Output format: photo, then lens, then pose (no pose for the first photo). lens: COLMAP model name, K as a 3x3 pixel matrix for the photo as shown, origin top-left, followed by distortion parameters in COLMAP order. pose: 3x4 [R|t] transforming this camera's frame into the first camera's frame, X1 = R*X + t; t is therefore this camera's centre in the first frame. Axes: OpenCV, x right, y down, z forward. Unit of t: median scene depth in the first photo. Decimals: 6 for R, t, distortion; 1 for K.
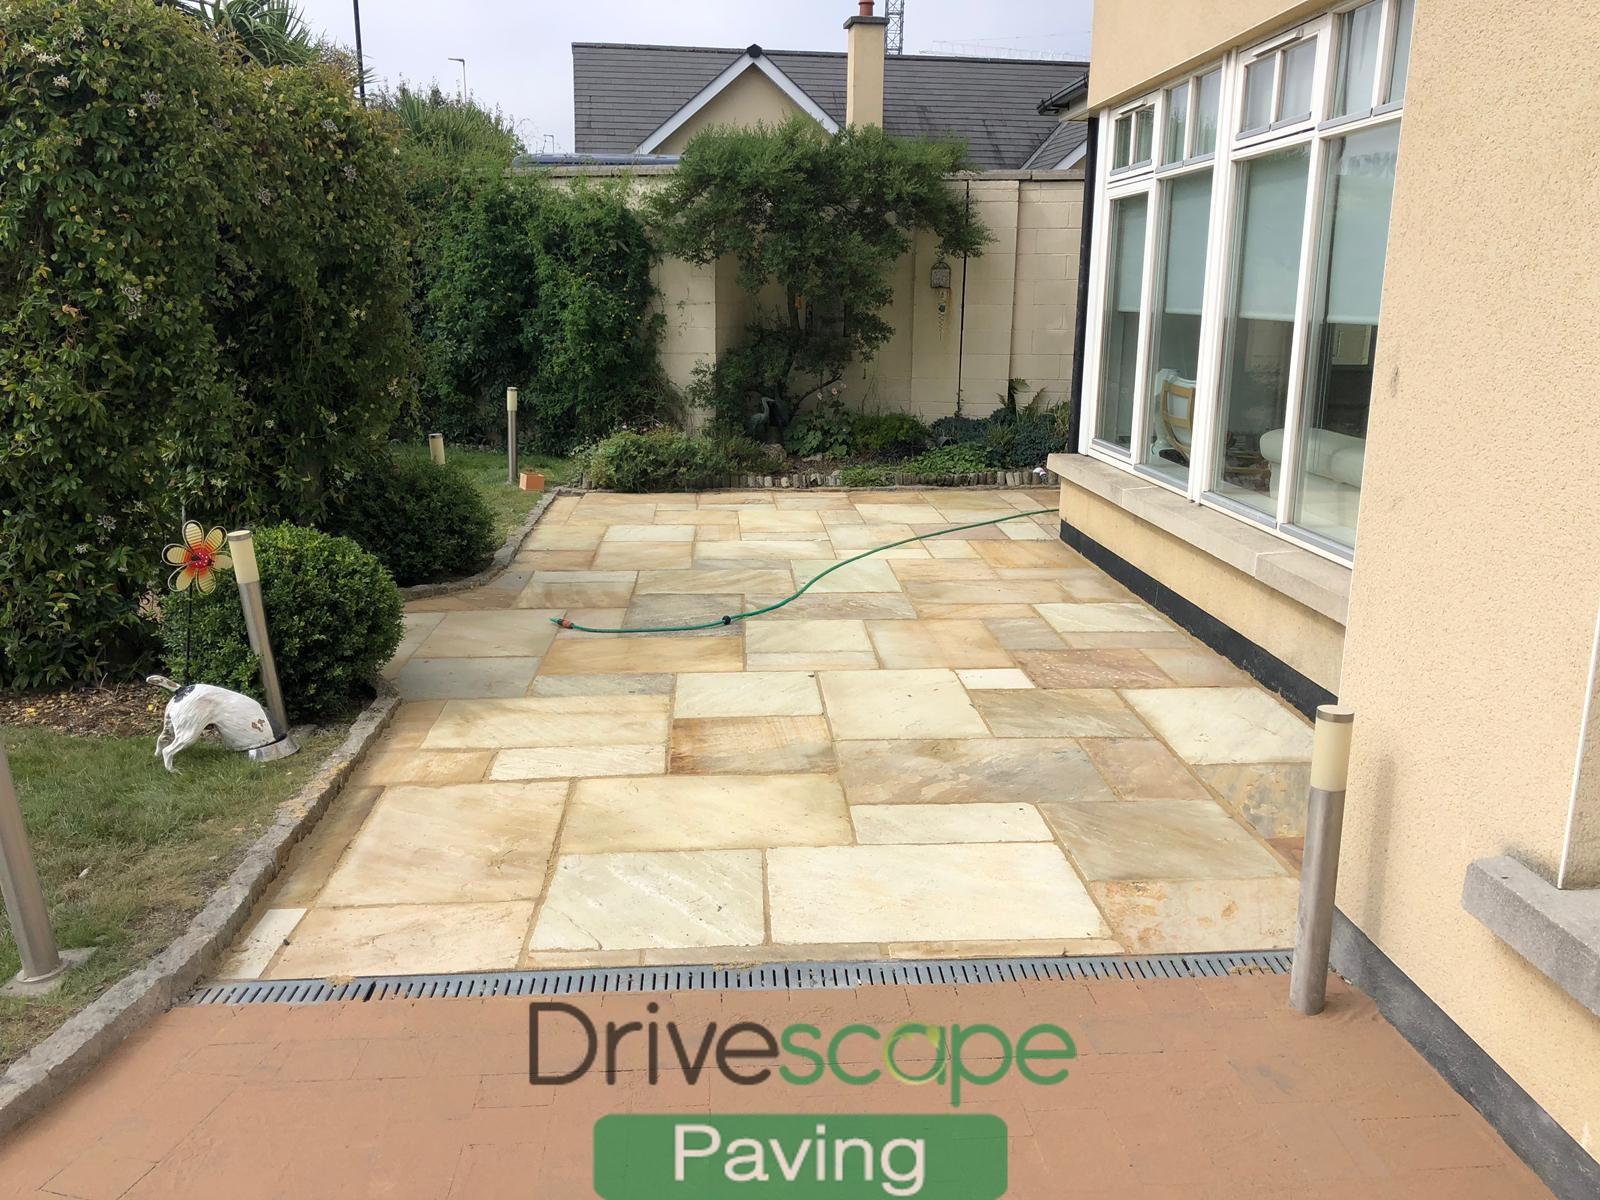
lens RADIAL K [[1328.1, 0, 800.0], [0, 1328.1, 600.0], [0, 0, 1]] dist [0.017434, -0.009168]
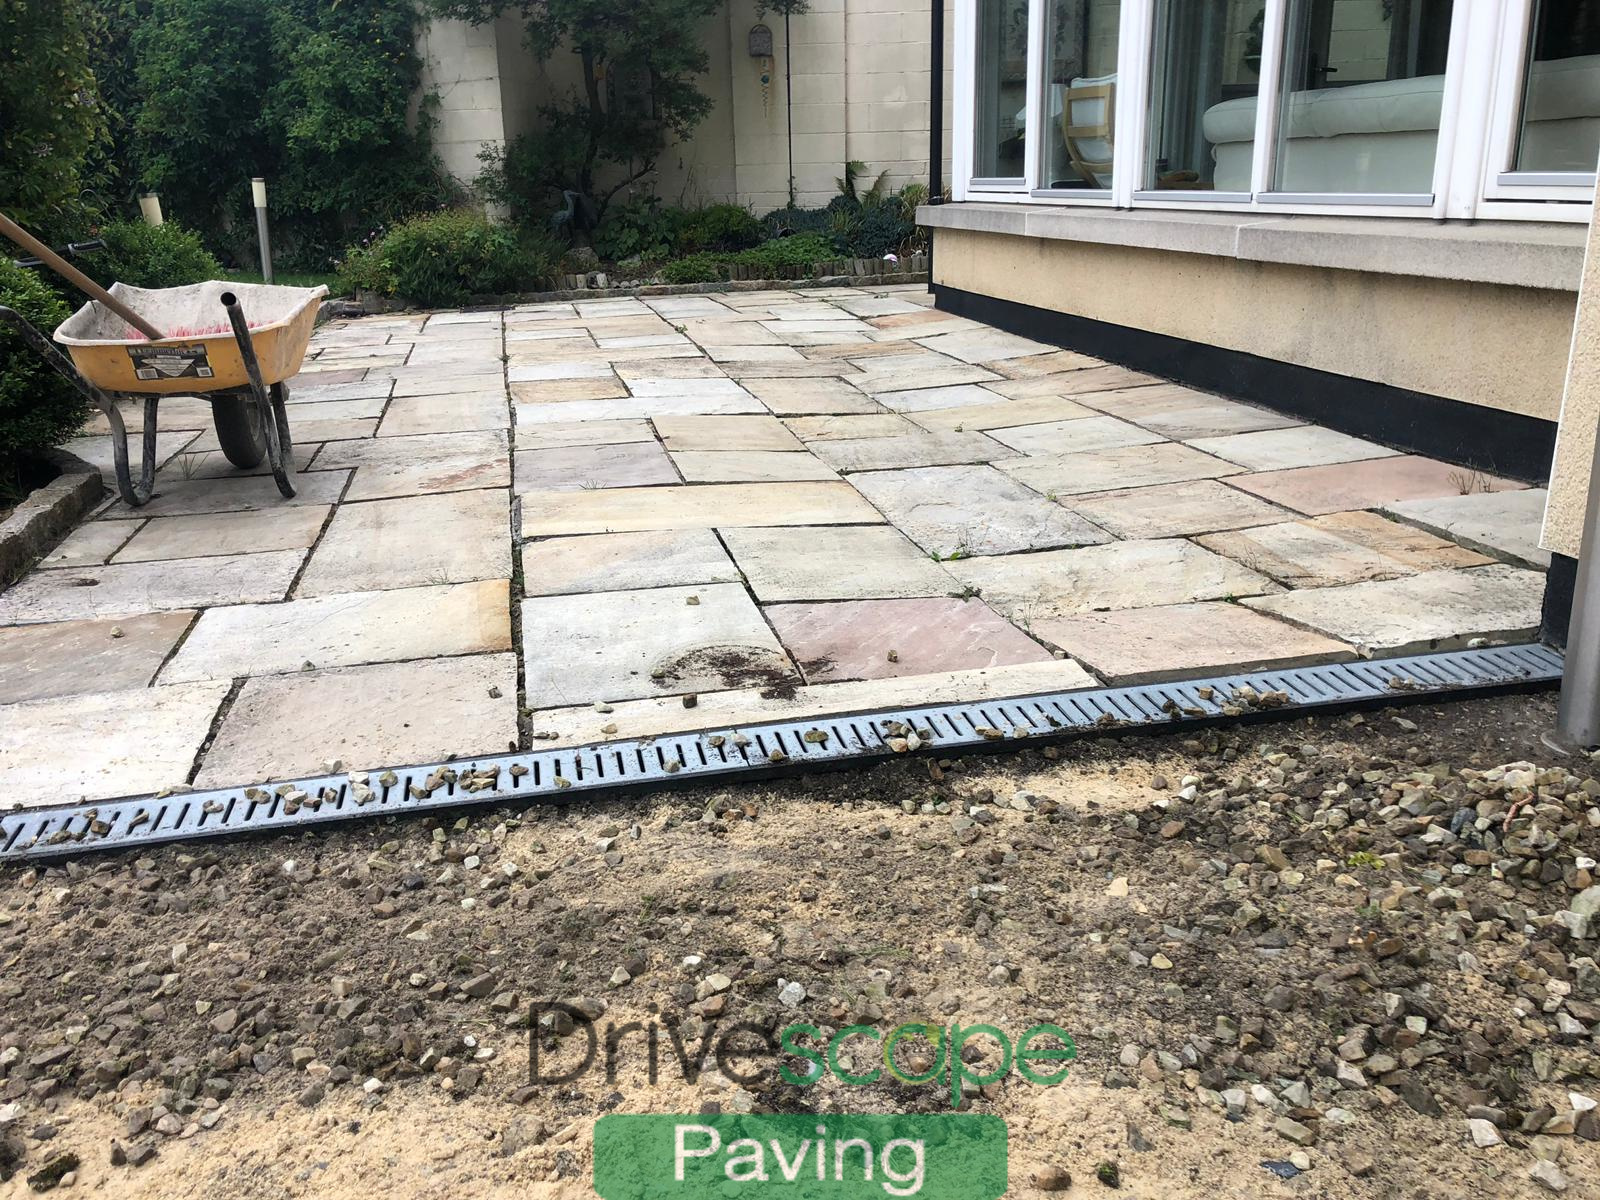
lens RADIAL K [[1328.1, 0, 800.0], [0, 1328.1, 600.0], [0, 0, 1]] dist [0.017434, -0.009168]
pose [[0.987329, -0.078819, 0.137729, -0.017592], [0.067108, 0.993883, 0.087709, 0.044303], [-0.143800, -0.077355, 0.986579, 0.115503]]
